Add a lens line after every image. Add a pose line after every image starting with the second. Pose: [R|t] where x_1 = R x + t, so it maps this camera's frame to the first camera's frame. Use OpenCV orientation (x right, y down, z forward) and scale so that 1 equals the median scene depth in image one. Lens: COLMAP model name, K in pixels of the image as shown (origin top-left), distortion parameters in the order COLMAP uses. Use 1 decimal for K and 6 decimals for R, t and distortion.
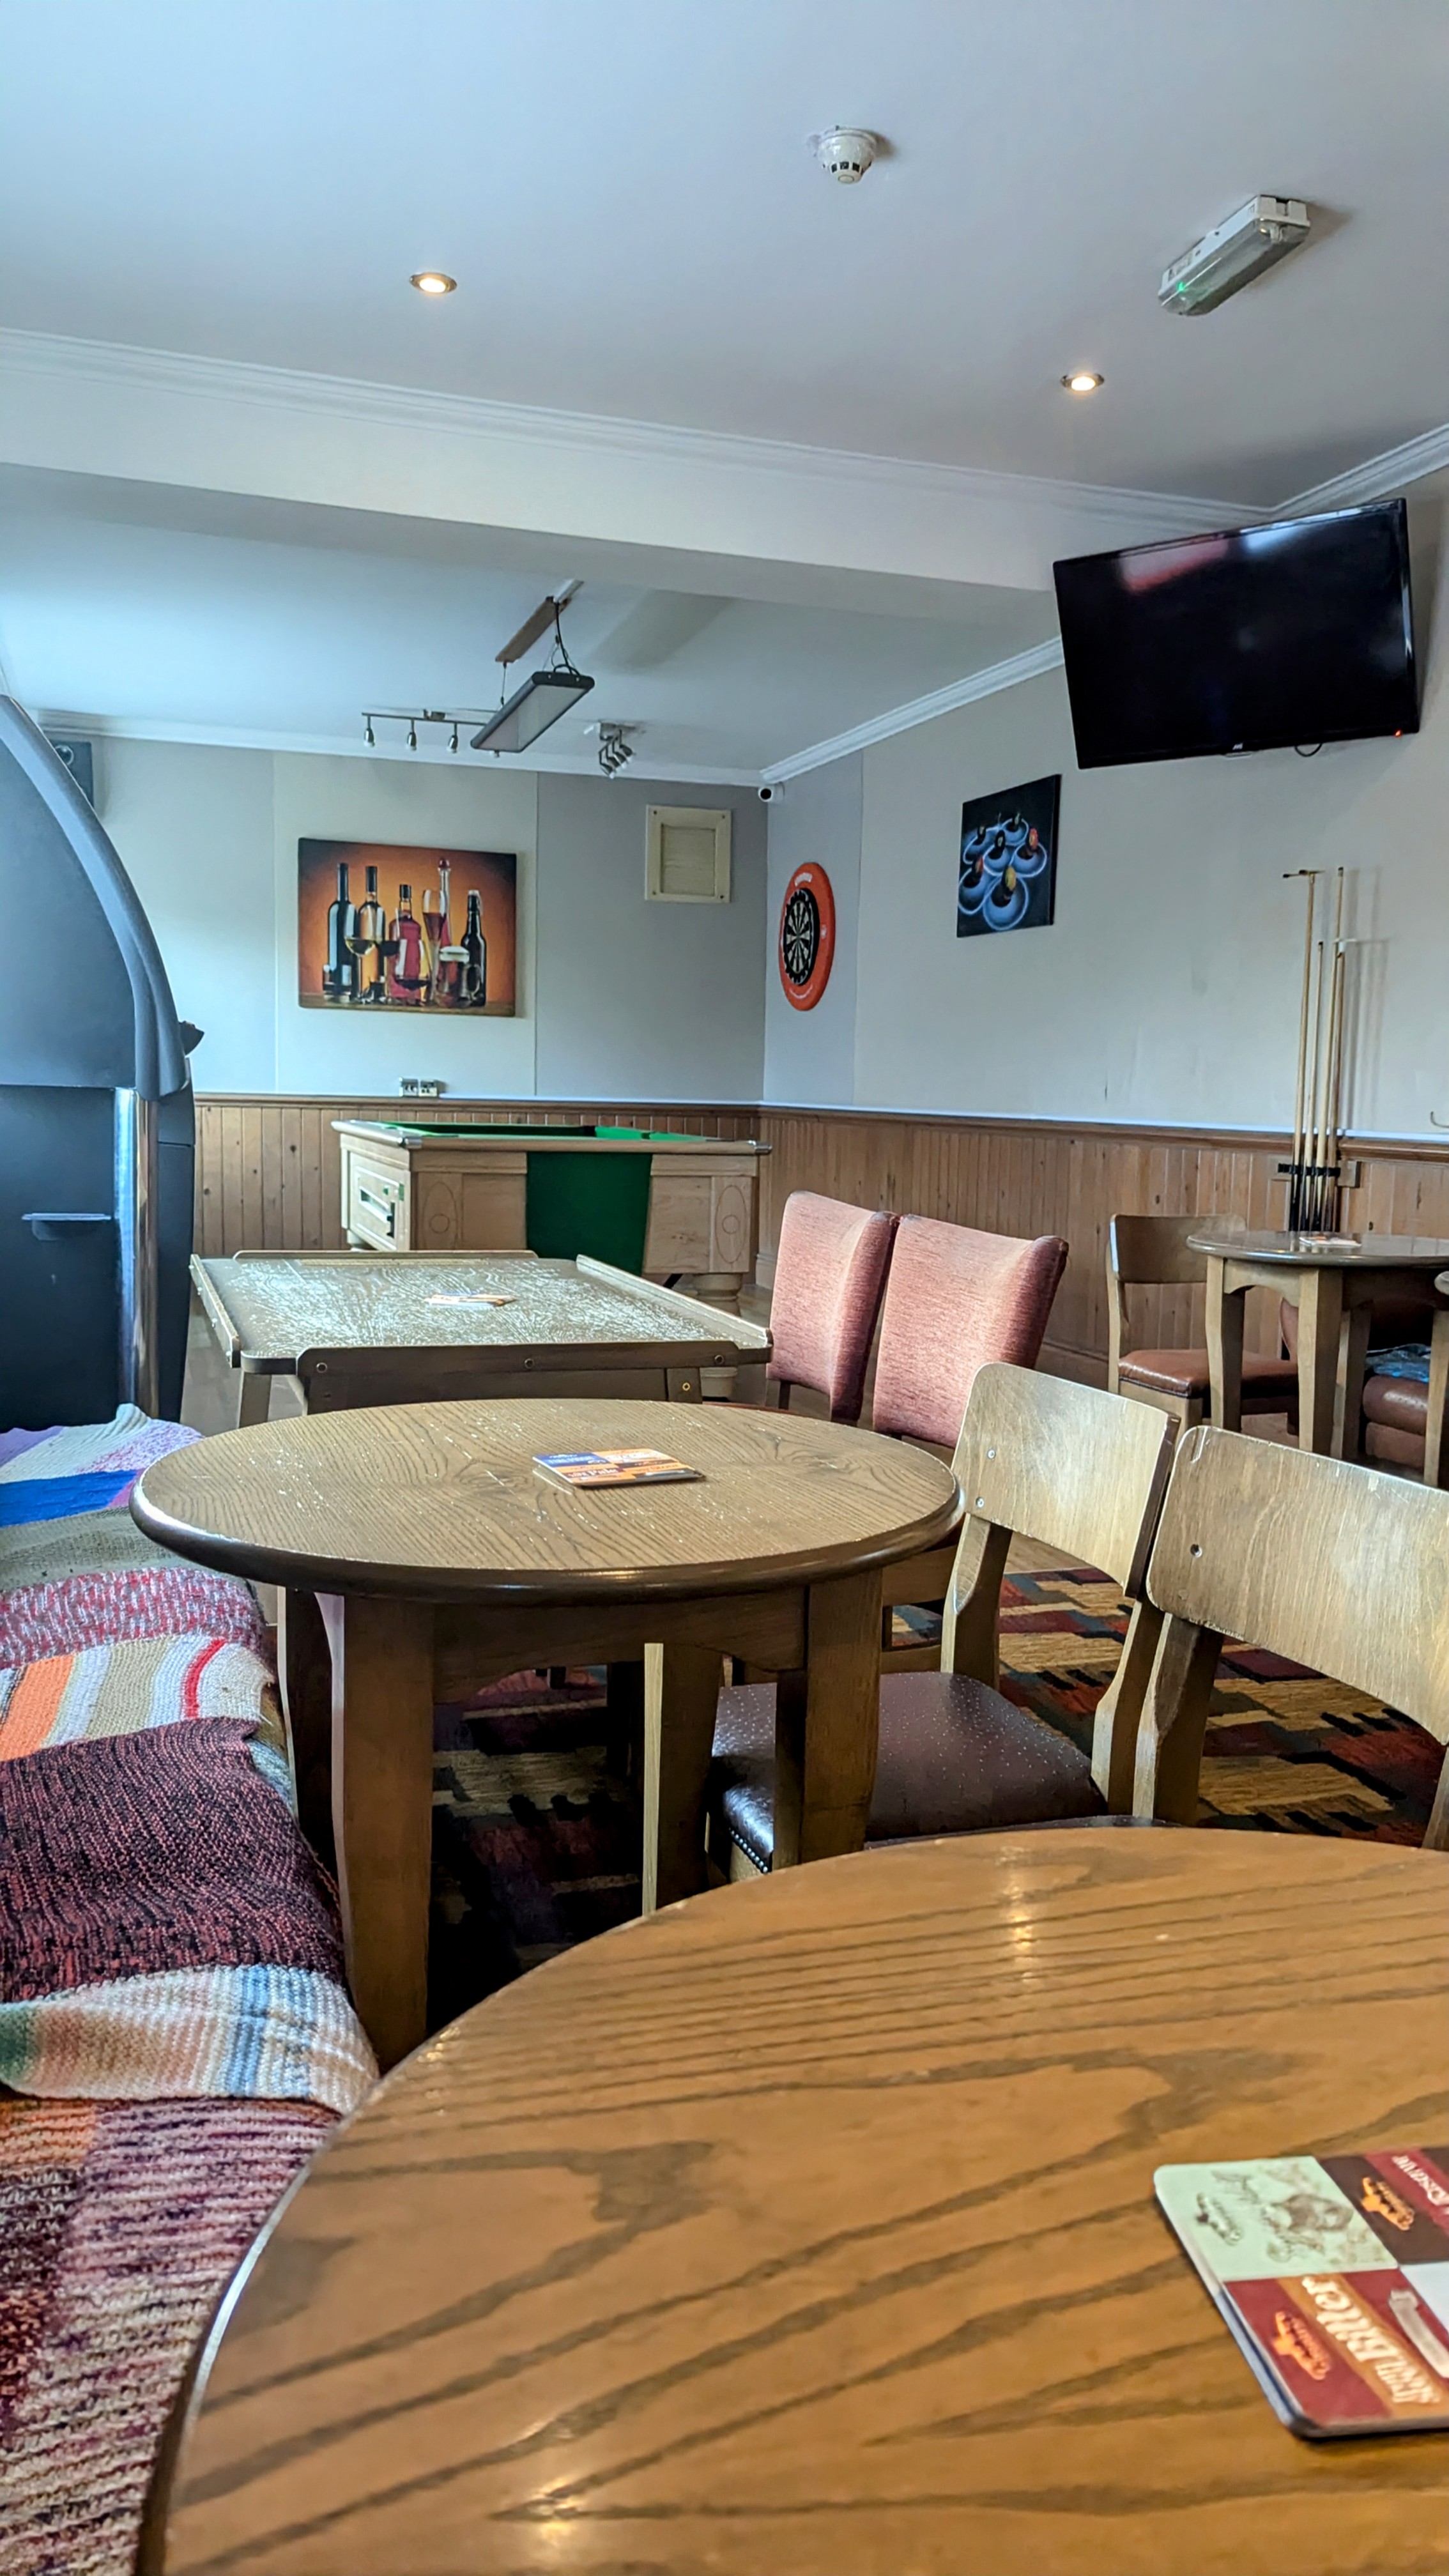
lens RADIAL K [[1784.9, 0, 737.6], [0, 1784.9, 1278.7], [0, 0, 1]] dist [0.025365, -0.022421]
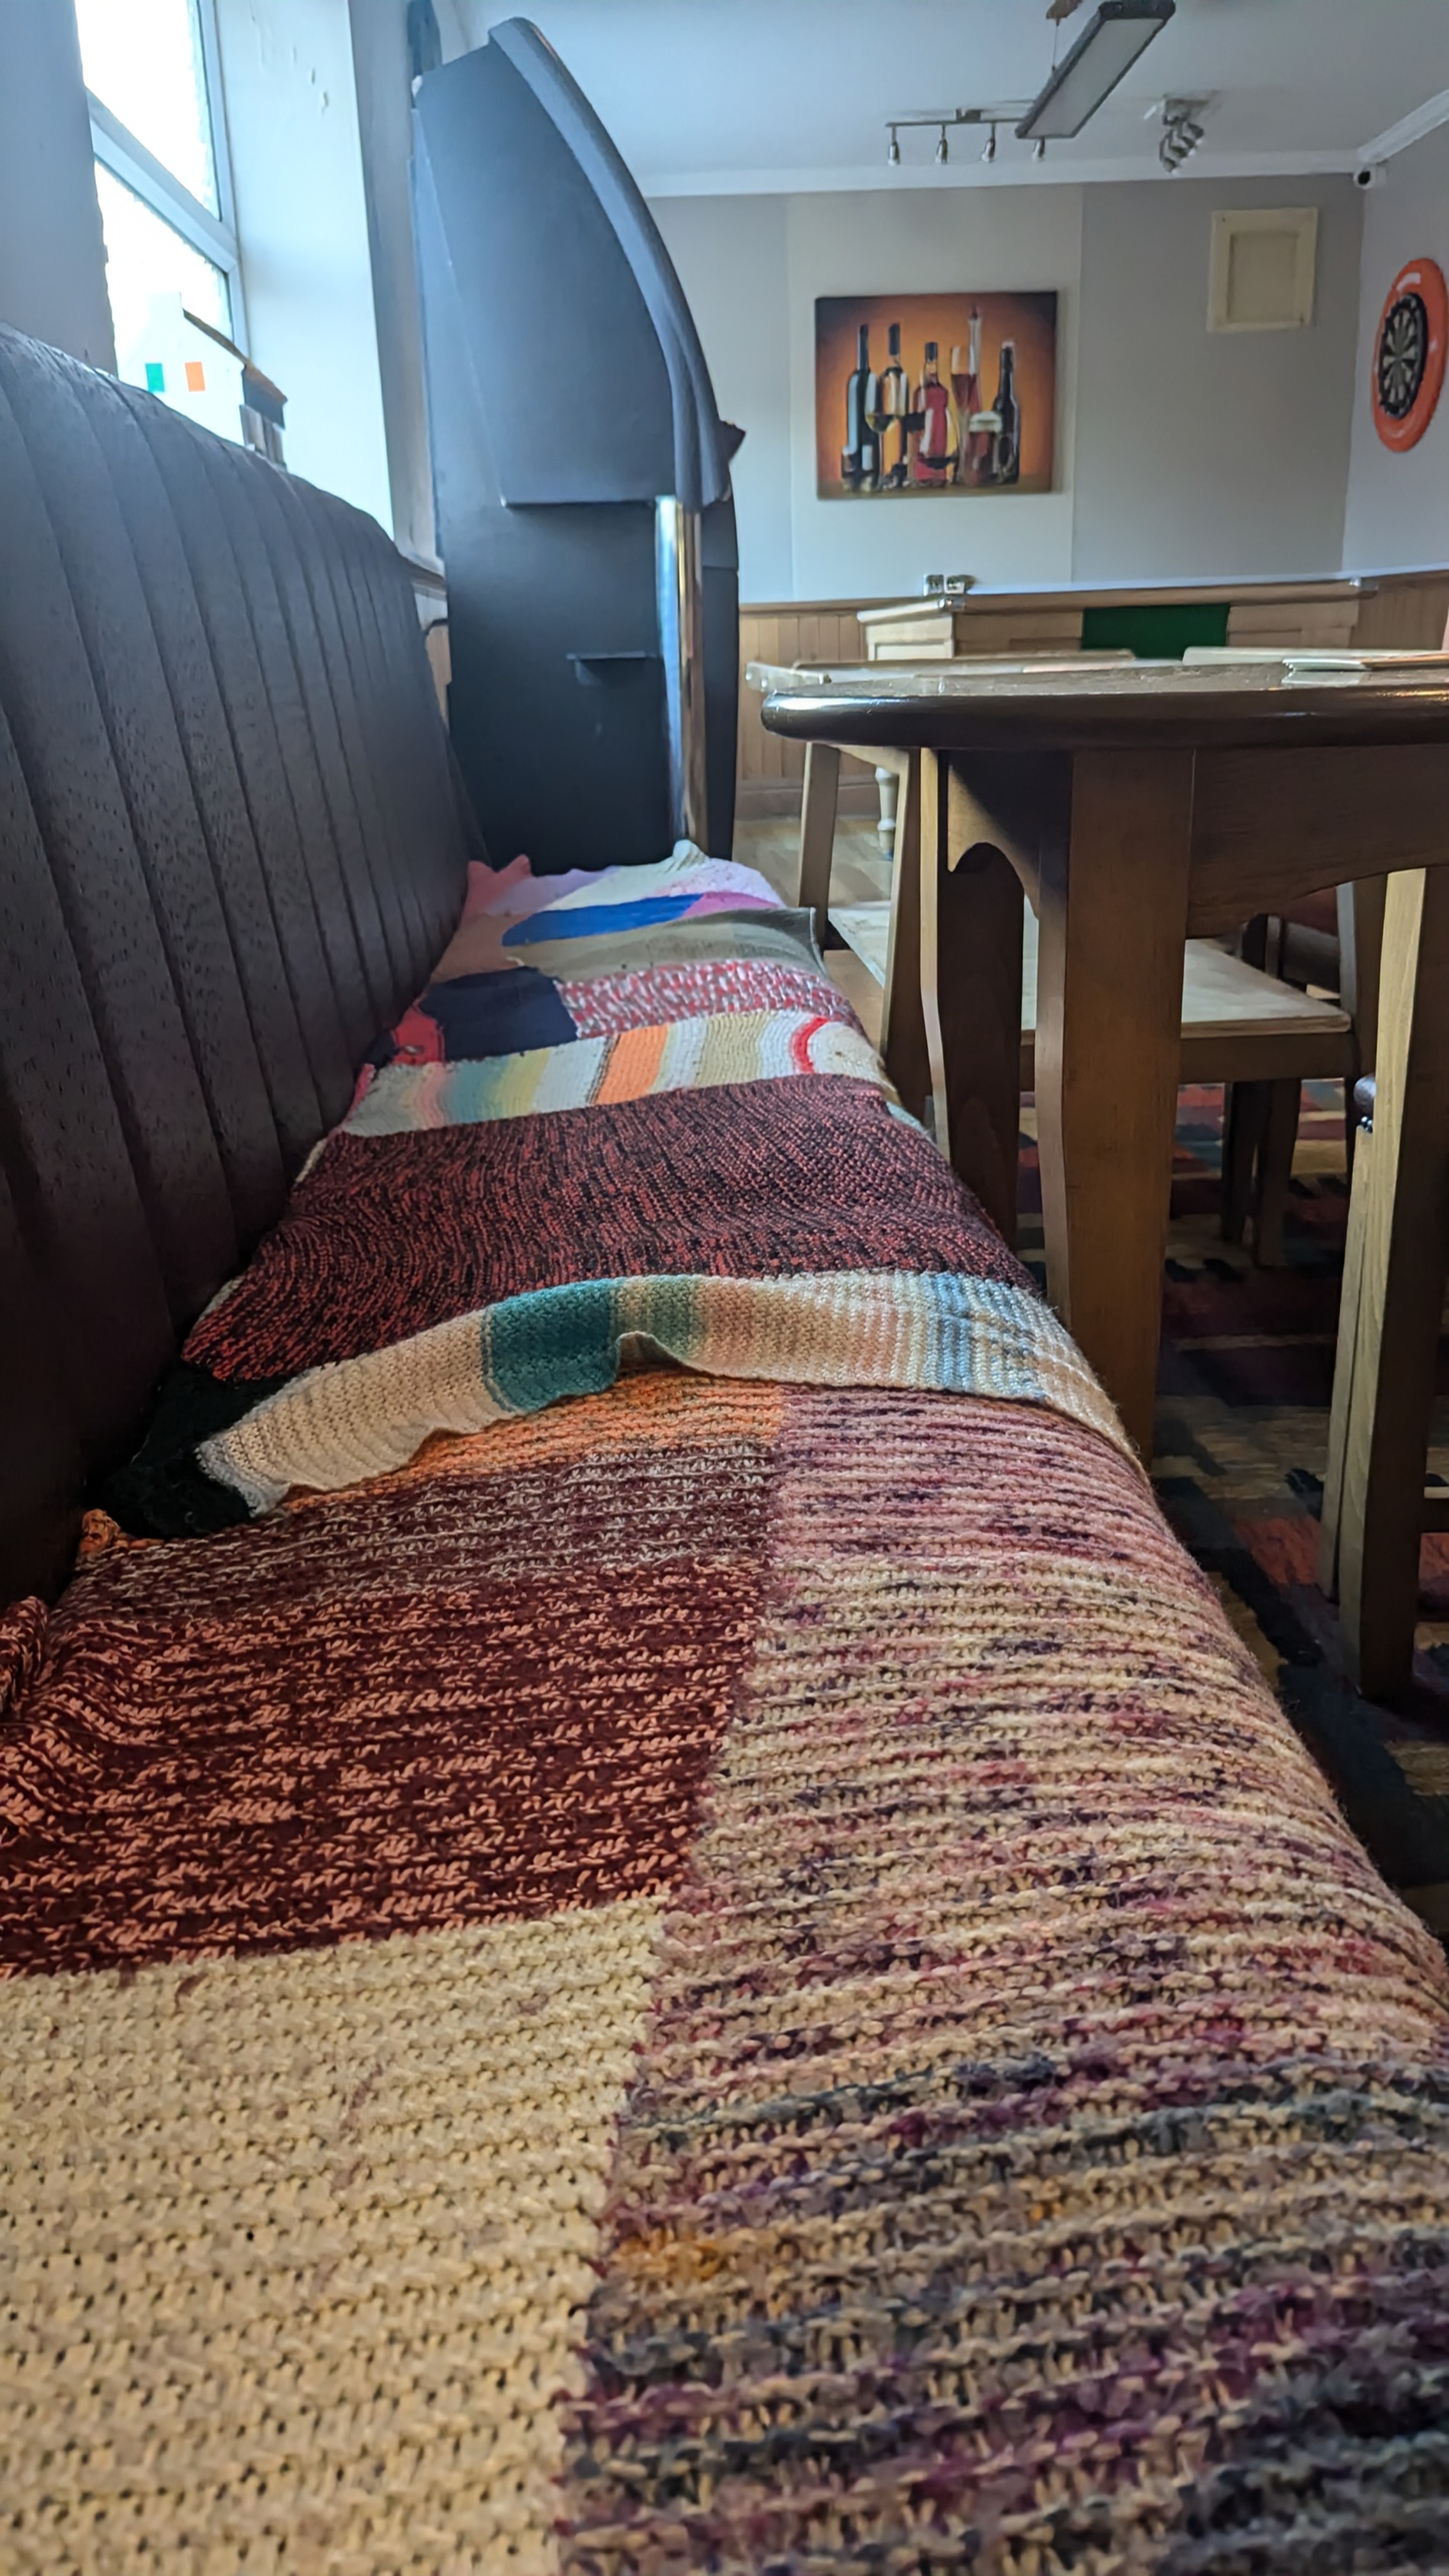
lens RADIAL K [[1784.9, 0, 710.0], [0, 1784.9, 1288.1], [0, 0, 1]] dist [0.025365, -0.022421]
pose [[0.957311, 0.043168, -0.285817, -0.139858], [0.027514, 0.970688, 0.238761, 0.195680], [0.287746, -0.236433, 0.928063, 0.229083]]
